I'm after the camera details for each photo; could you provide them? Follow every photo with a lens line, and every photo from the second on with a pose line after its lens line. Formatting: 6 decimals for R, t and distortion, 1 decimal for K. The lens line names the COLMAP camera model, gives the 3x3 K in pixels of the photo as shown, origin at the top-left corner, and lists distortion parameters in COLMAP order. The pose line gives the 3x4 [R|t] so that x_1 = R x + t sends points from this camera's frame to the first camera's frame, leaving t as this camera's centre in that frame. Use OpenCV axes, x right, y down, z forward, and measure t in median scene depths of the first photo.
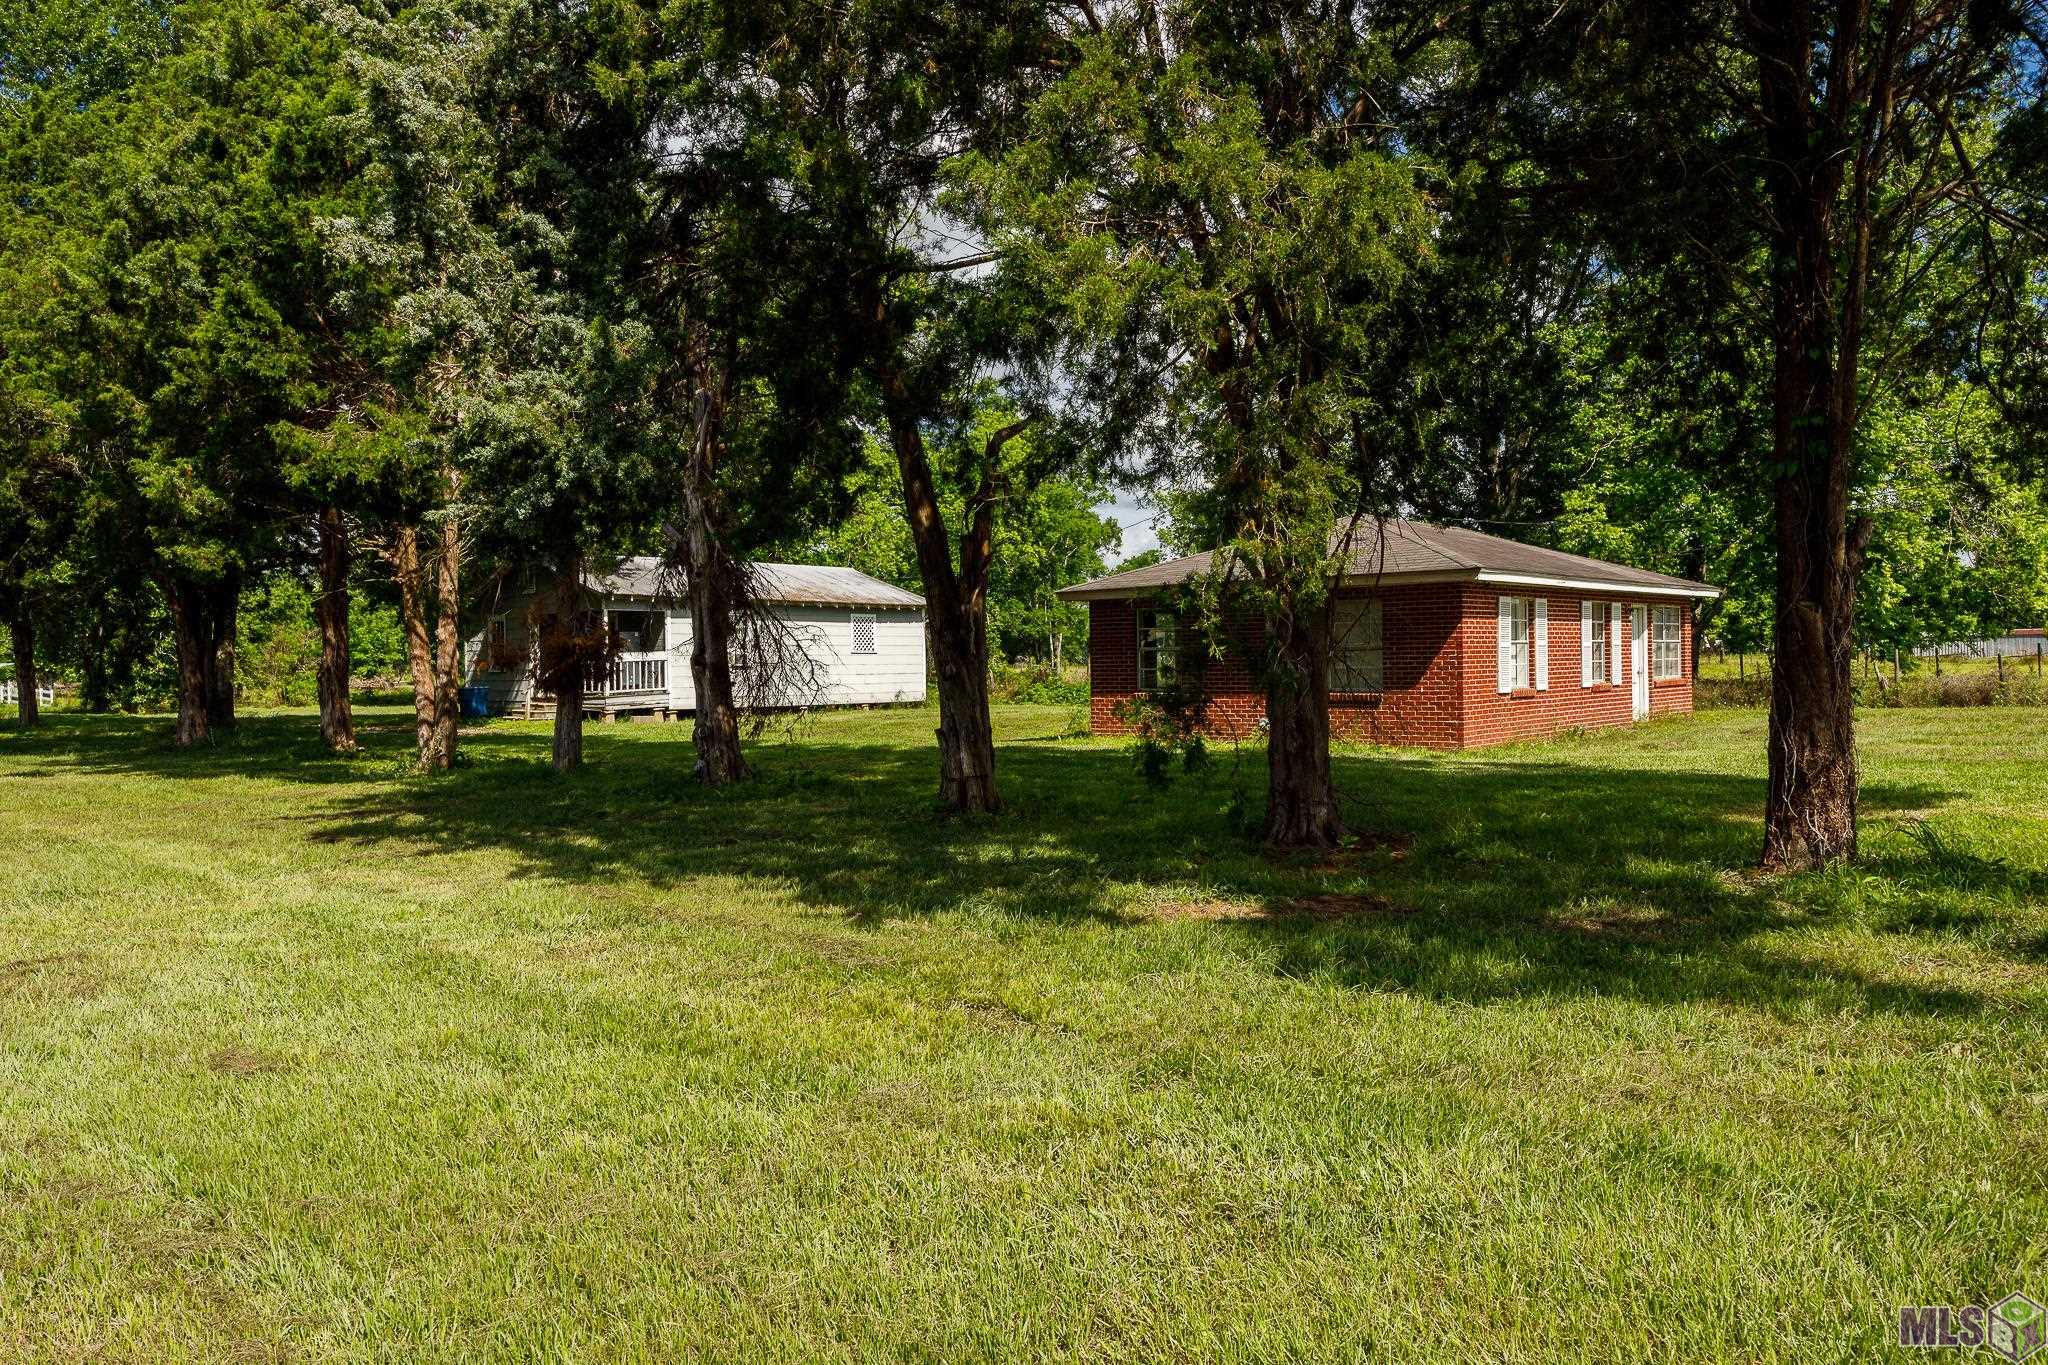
lens RADIAL K [[1336.9, 0, 1024.0], [0, 1336.9, 682.5], [0, 0, 1]] dist [0.002418, 0.000722]
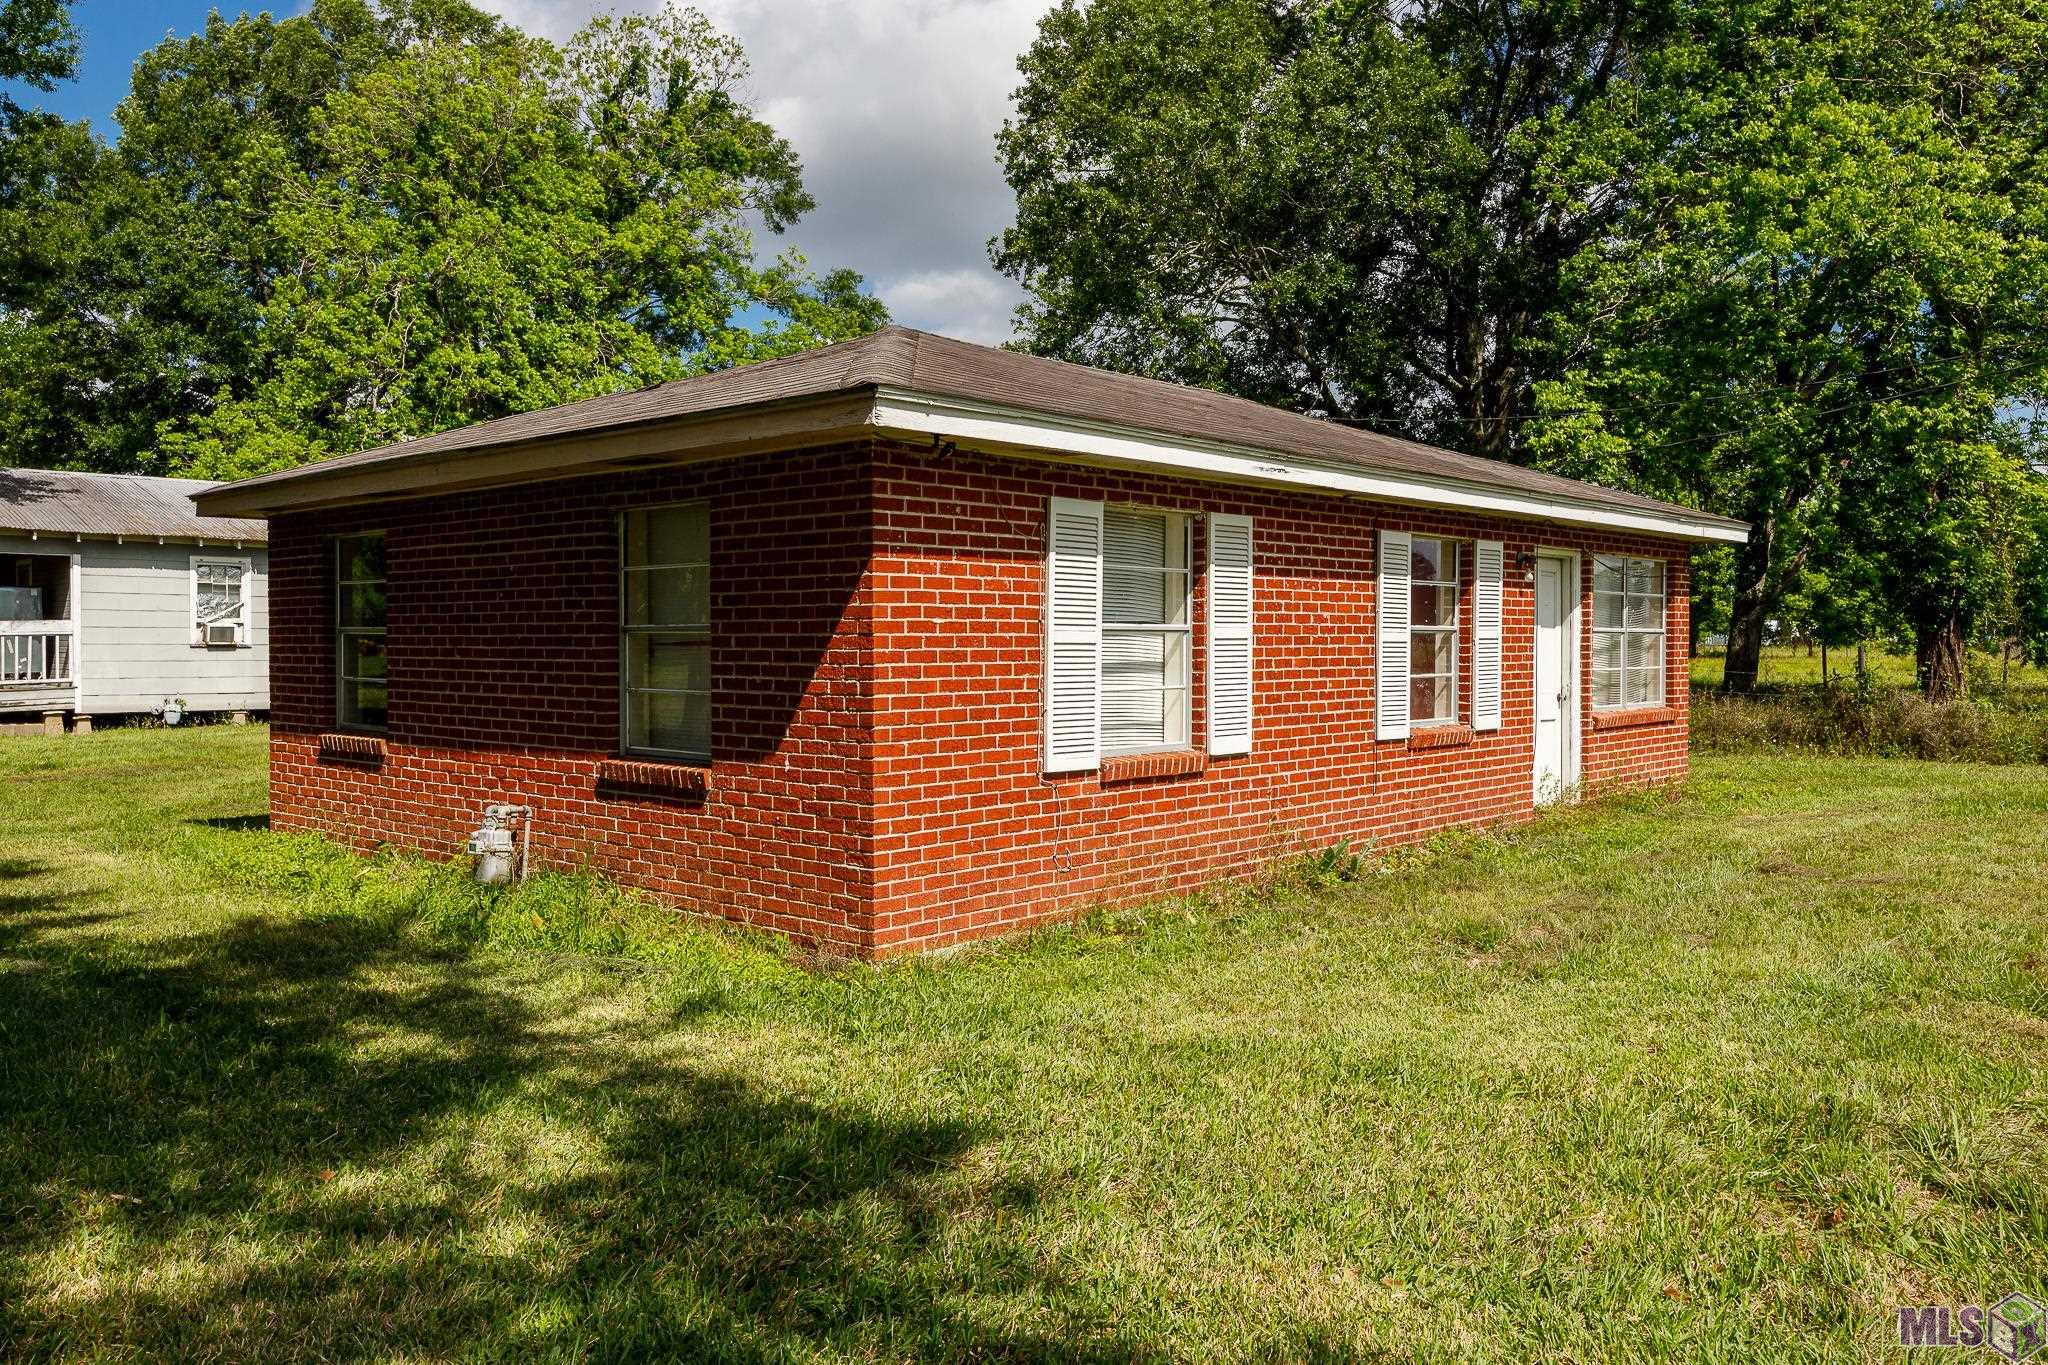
lens RADIAL K [[1568.4, 0, 1024.0], [0, 1568.4, 682.5], [0, 0, 1]] dist [-0.004406, -0.002546]
pose [[0.999822, 0.016413, 0.009252, 0.282824], [-0.016518, 0.999798, 0.011423, -0.016722], [-0.009063, -0.011573, 0.999892, 0.482882]]
